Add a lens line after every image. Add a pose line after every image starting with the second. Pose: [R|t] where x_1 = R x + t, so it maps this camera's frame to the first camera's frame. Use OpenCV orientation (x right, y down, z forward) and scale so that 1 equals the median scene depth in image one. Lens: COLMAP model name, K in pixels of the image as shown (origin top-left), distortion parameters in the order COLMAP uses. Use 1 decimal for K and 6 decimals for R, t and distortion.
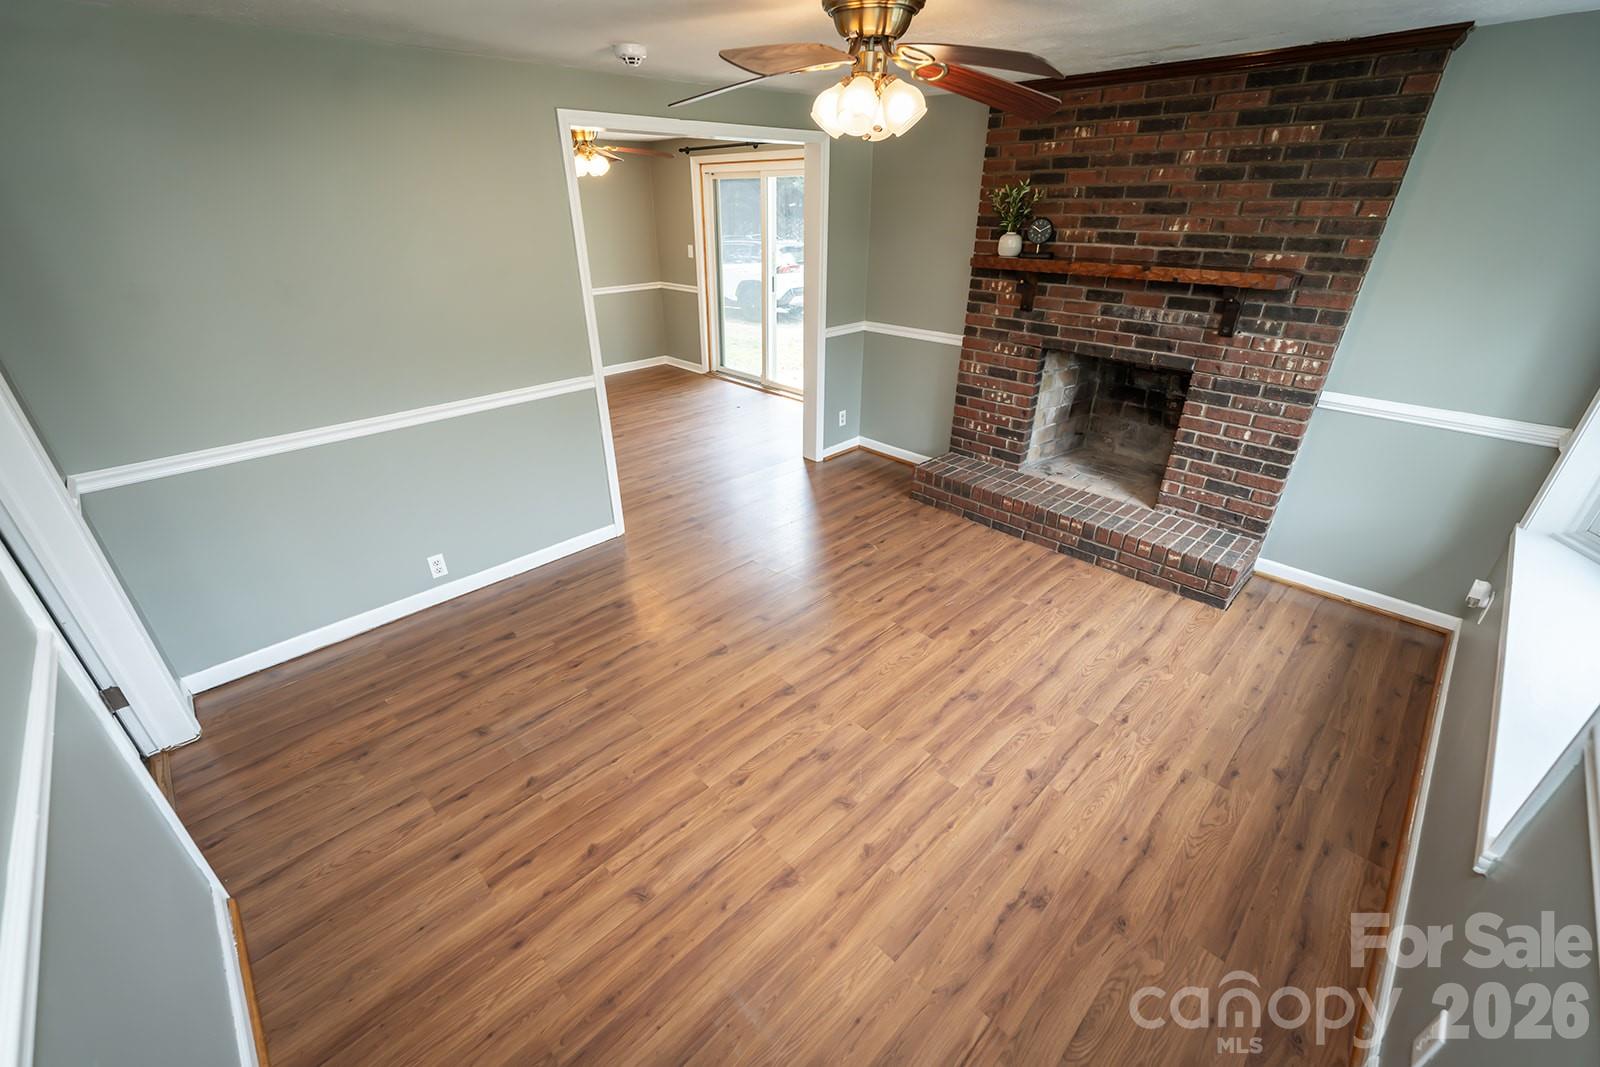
lens RADIAL K [[651.9, 0, 786.8], [0, 651.9, 540.9], [0, 0, 1]] dist [-0.002880, -0.000756]
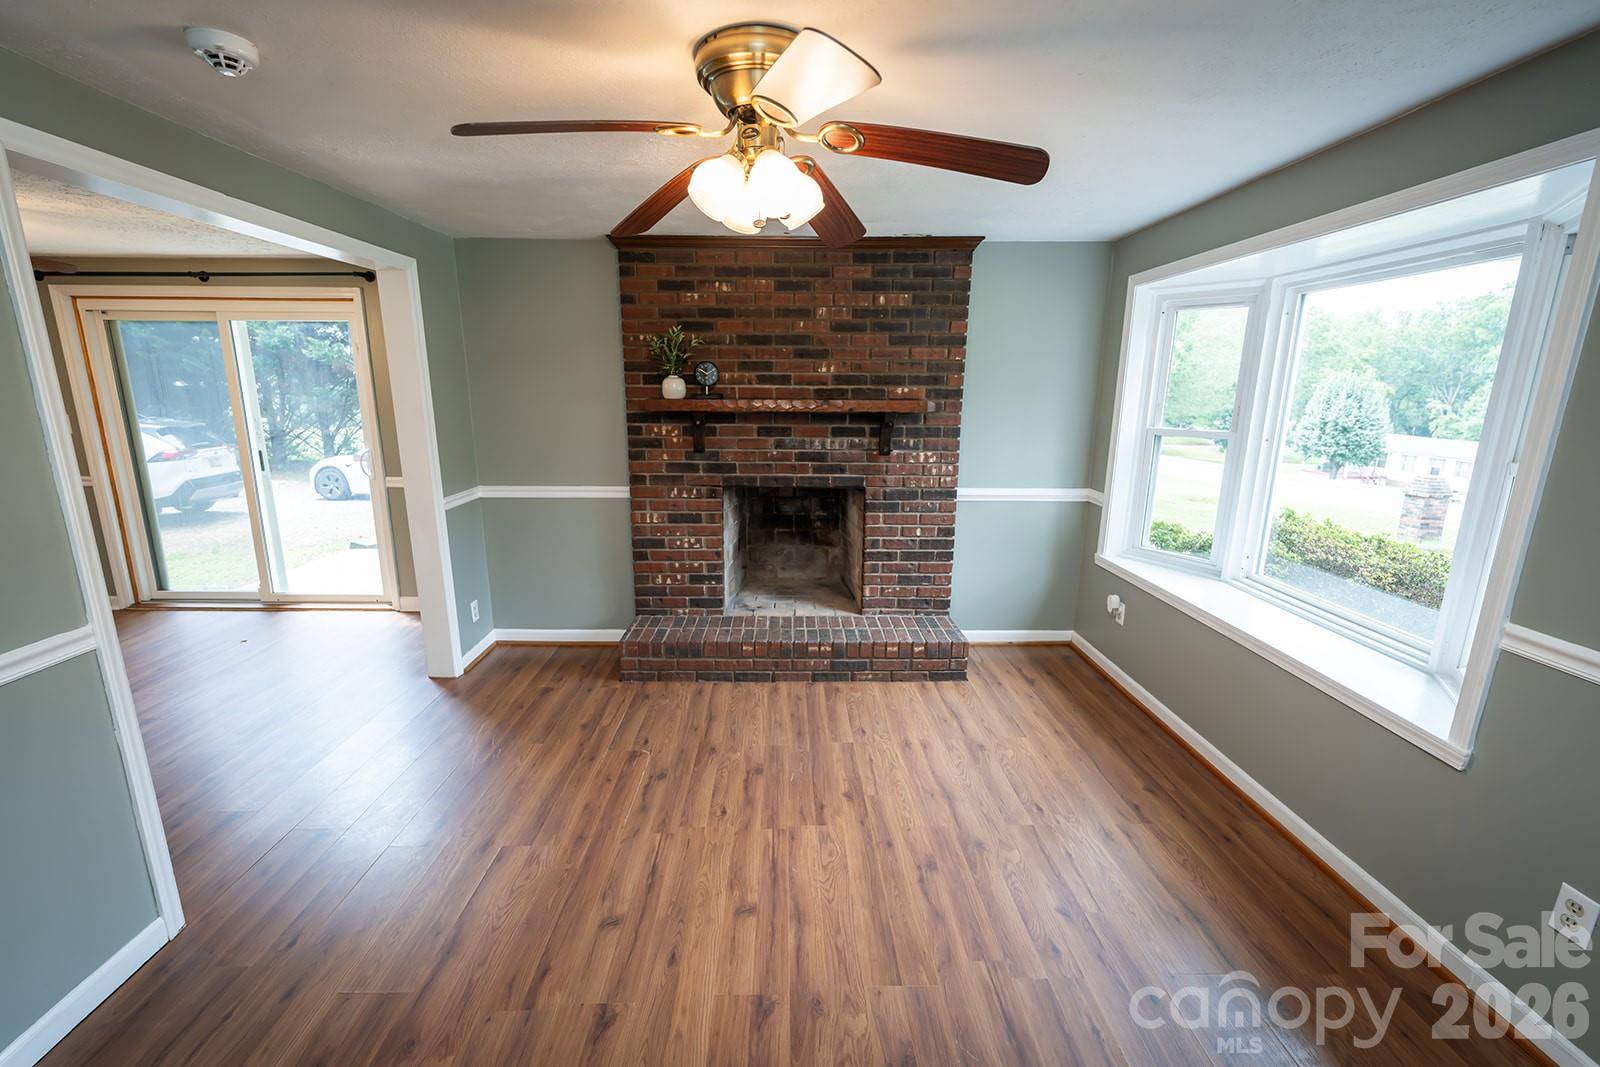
lens RADIAL K [[660.5, 0, 792.6], [0, 660.5, 536.0], [0, 0, 1]] dist [-0.000001, -0.000300]
pose [[0.682795, -0.154246, 0.714143, -0.280052], [0.331826, 0.936301, -0.115032, -0.087276], [-0.650909, 0.315514, 0.690484, 0.303401]]
